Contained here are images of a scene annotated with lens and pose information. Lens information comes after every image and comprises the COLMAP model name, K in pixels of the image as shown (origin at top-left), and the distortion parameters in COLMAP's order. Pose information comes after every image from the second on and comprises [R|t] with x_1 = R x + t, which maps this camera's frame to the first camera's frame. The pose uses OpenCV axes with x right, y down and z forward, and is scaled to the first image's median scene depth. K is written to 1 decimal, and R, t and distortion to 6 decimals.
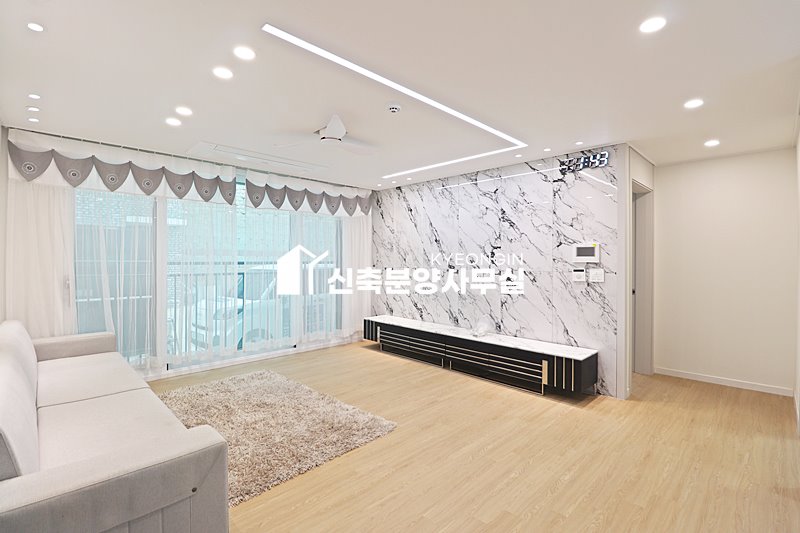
lens RADIAL K [[369.6, 0, 400.6], [0, 369.6, 260.4], [0, 0, 1]] dist [-0.002863, -0.012936]
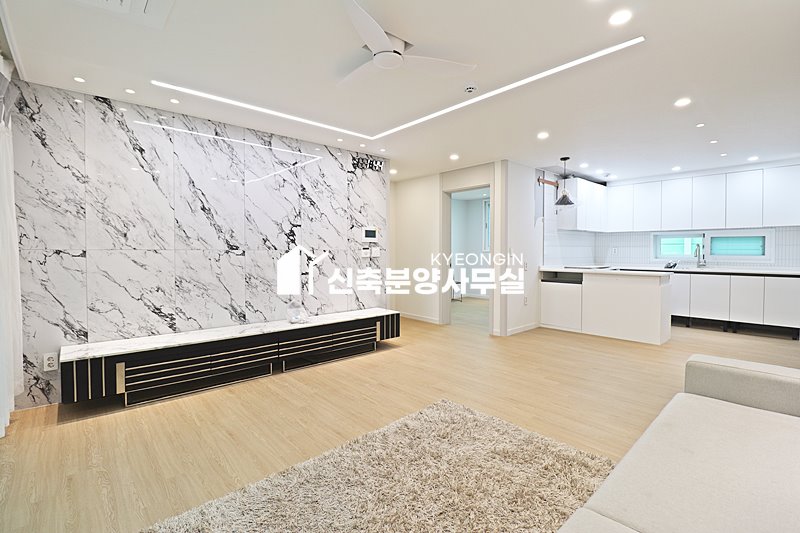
lens RADIAL K [[366.6, 0, 399.9], [0, 366.6, 259.0], [0, 0, 1]] dist [-0.001589, -0.012257]
pose [[0.048028, -0.028858, 0.998429, -0.732644], [0.000715, 0.999583, 0.028857, 0.025846], [-0.998846, -0.000672, 0.048029, 0.785831]]
